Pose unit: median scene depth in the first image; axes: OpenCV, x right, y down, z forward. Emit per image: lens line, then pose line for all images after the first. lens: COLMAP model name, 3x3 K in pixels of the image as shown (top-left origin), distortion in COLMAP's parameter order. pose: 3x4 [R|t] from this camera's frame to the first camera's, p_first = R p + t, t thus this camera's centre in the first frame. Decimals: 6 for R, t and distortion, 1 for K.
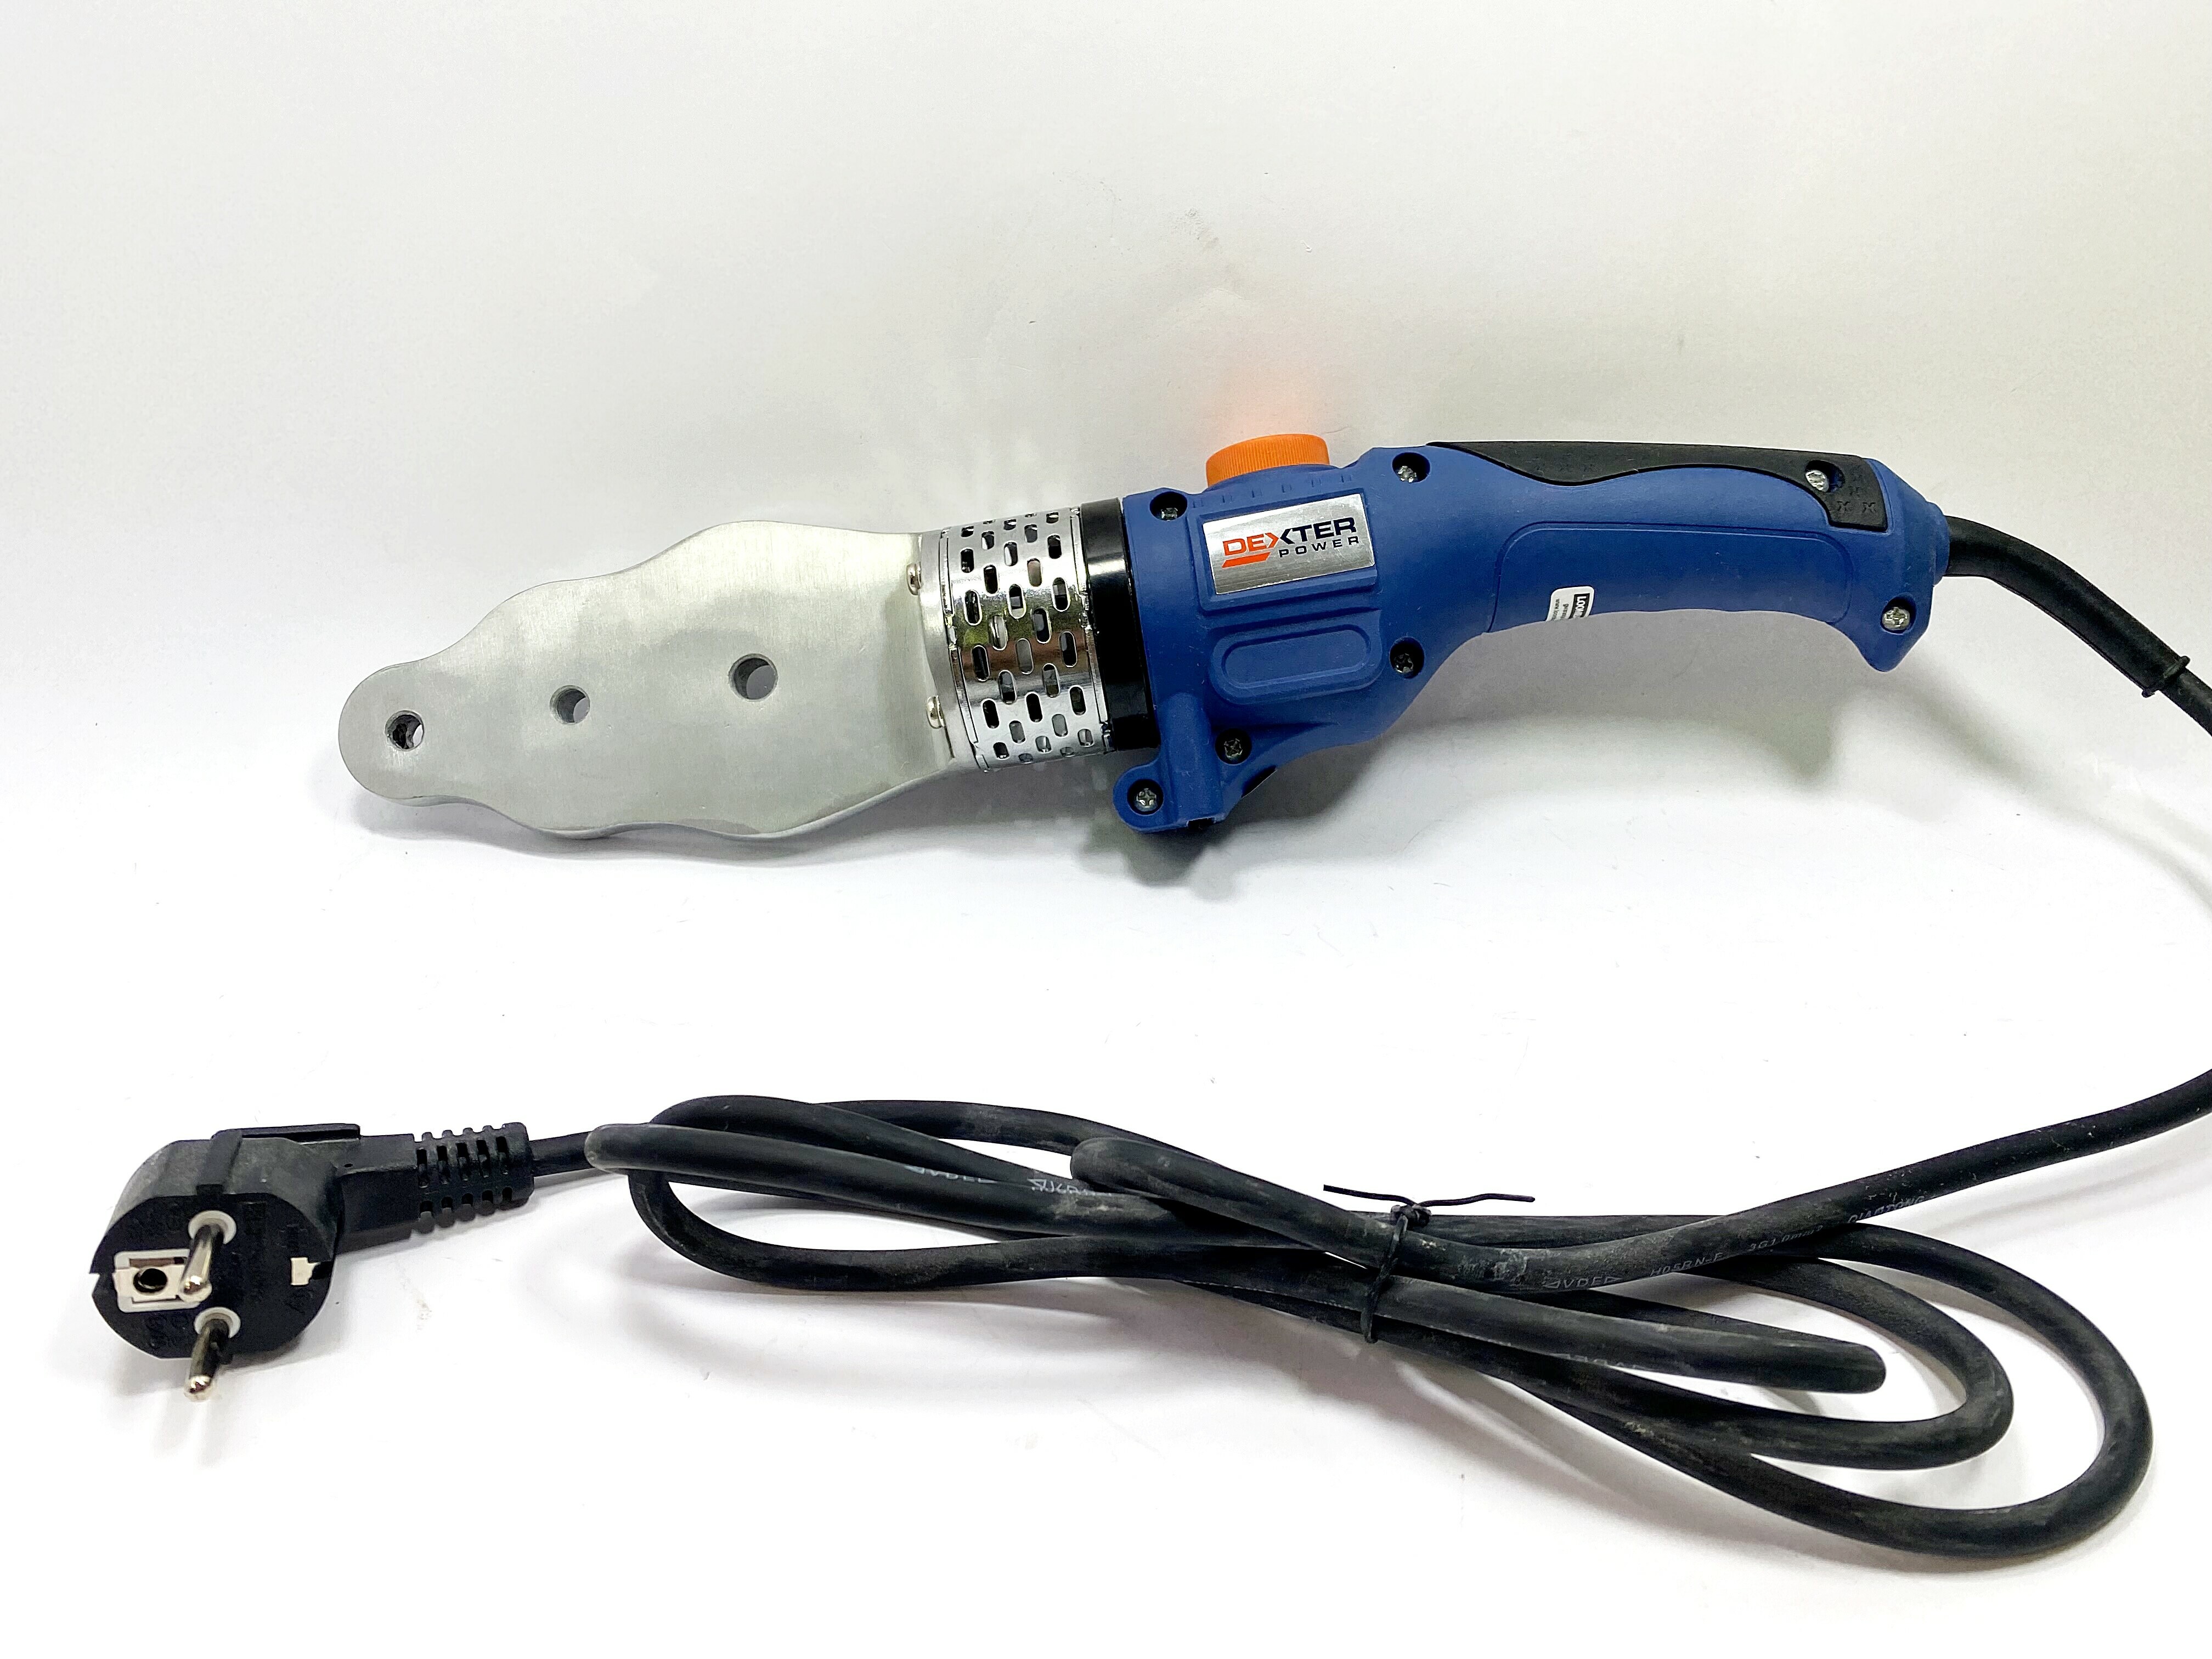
lens RADIAL K [[1648.2, 0, 1106.0], [0, 1648.2, 829.5], [0, 0, 1]] dist [0.005407, 0.000402]
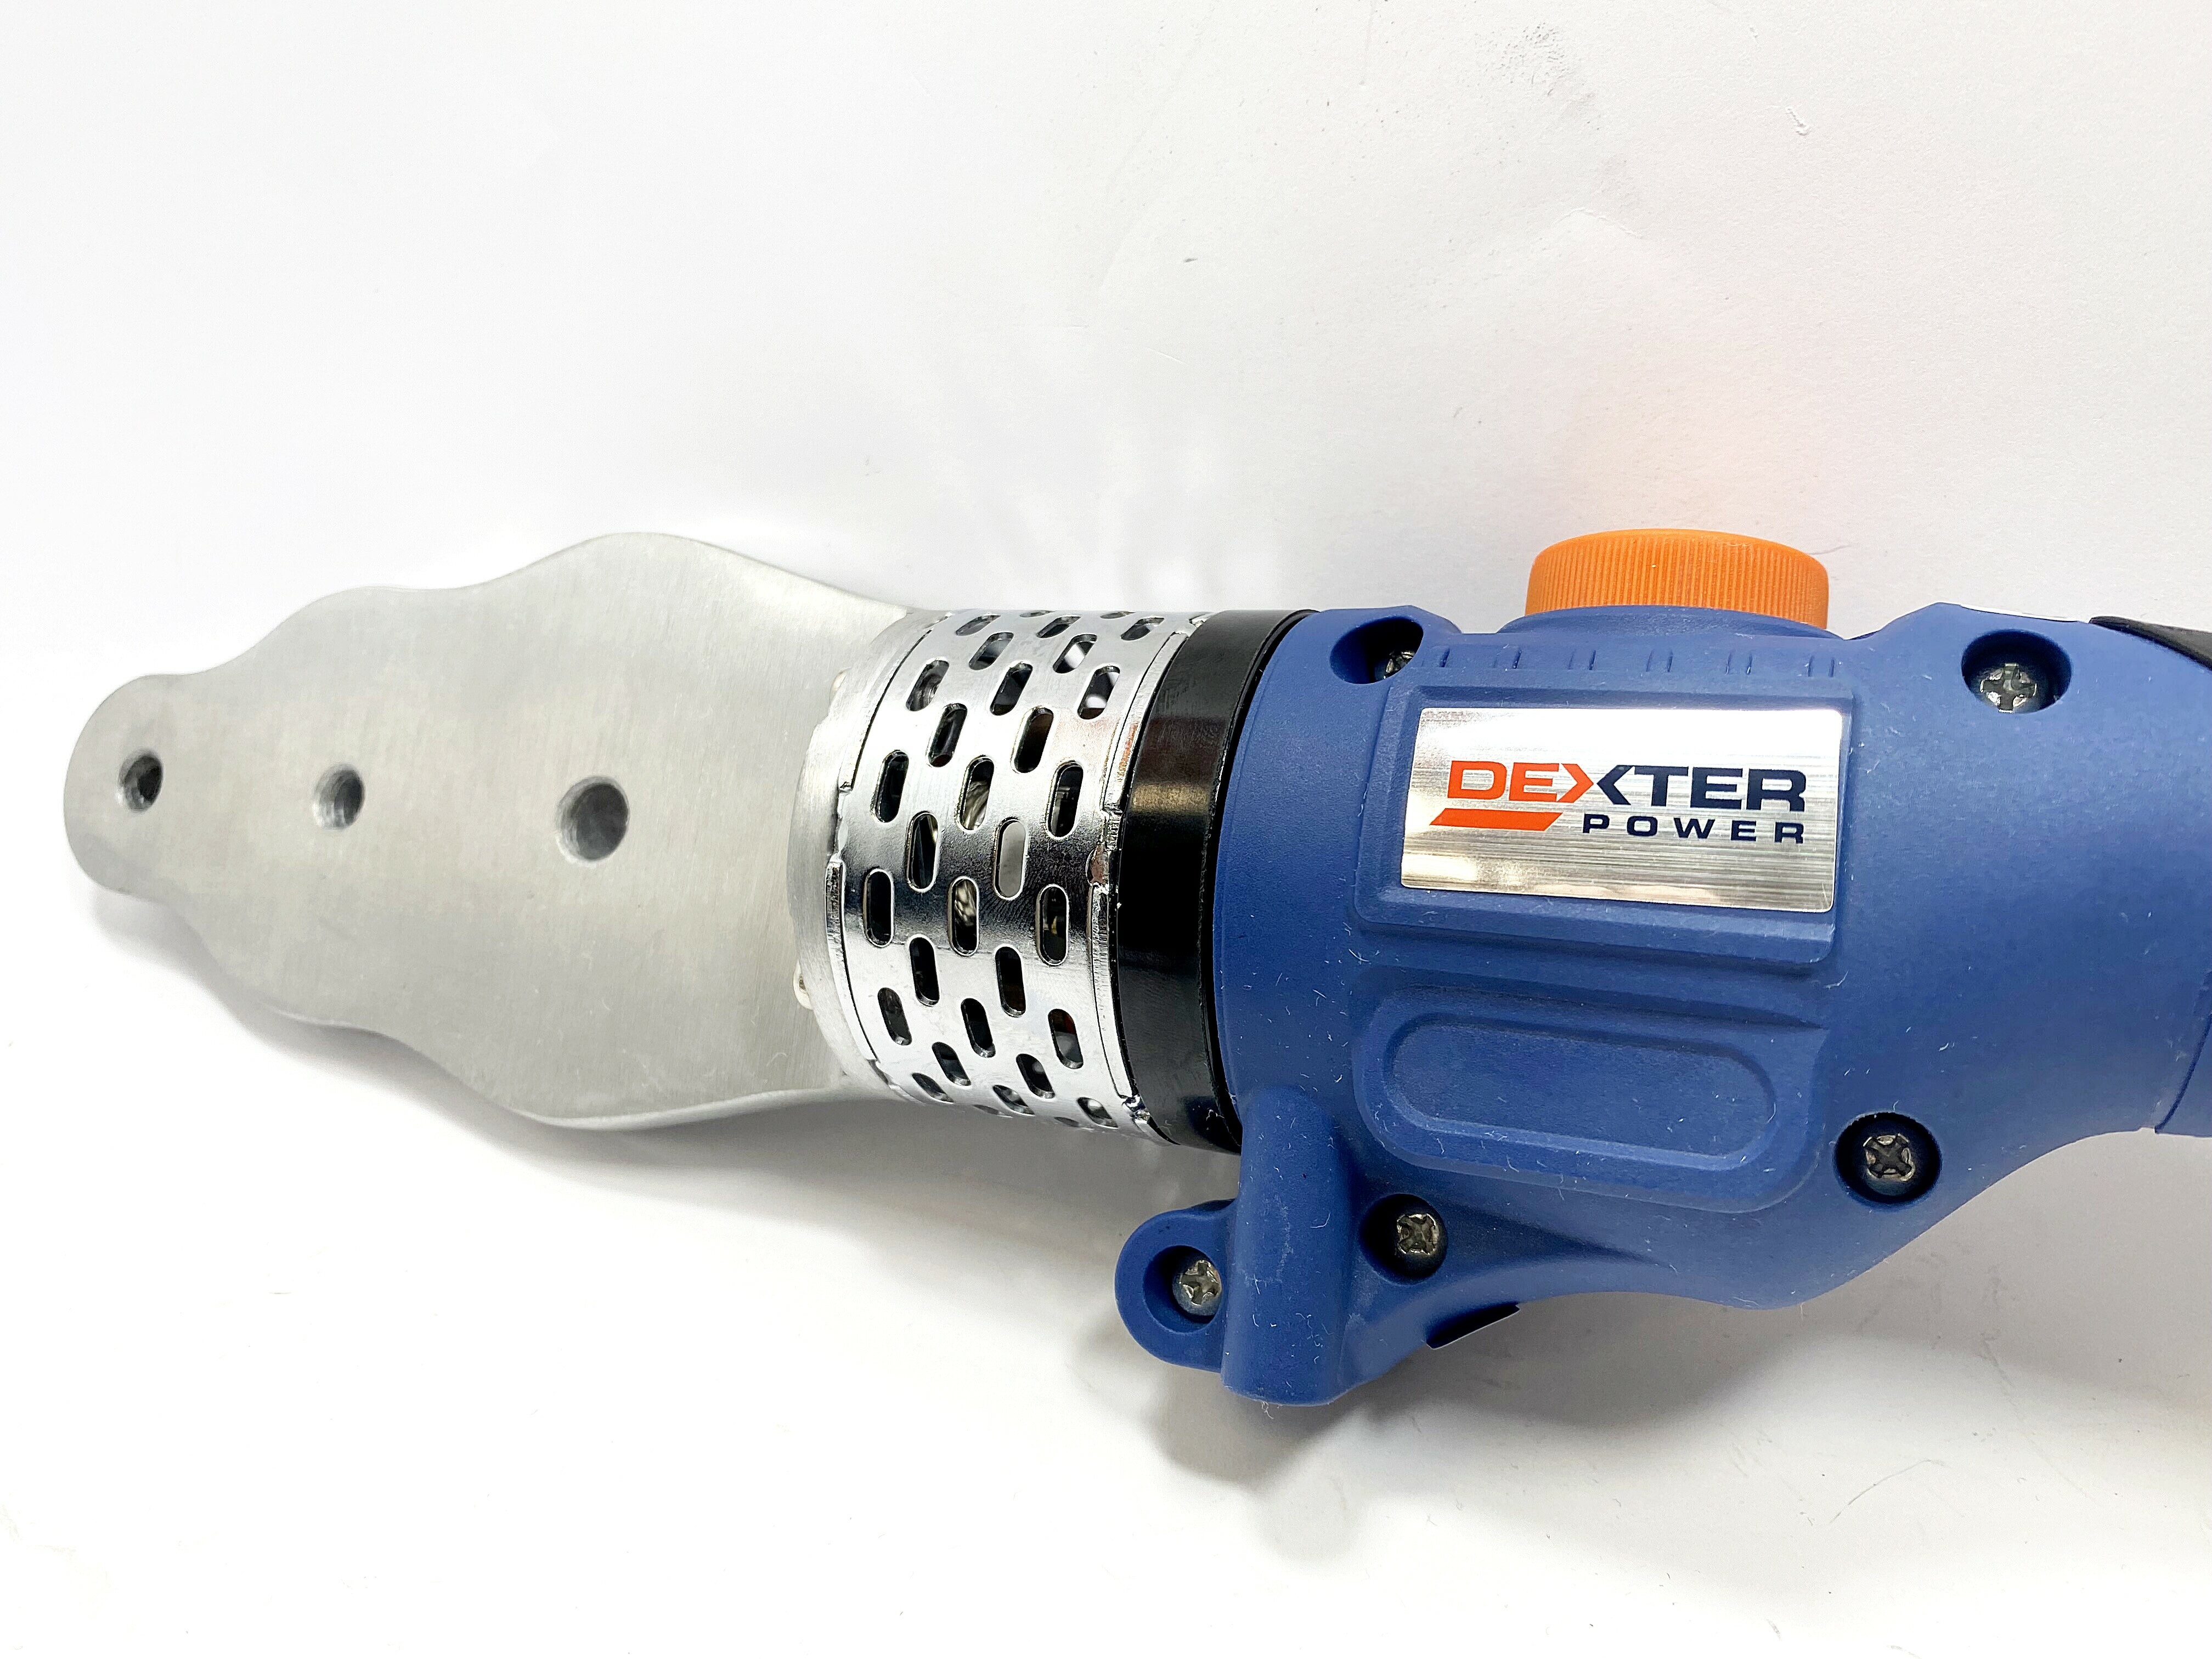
lens RADIAL K [[1705.2, 0, 1106.0], [0, 1705.2, 829.5], [0, 0, 1]] dist [-0.064073, -0.001138]
pose [[0.885348, 0.225597, -0.406529, 0.166623], [-0.243384, 0.969896, 0.008183, -0.140835], [0.396137, 0.091697, 0.913601, 0.589586]]
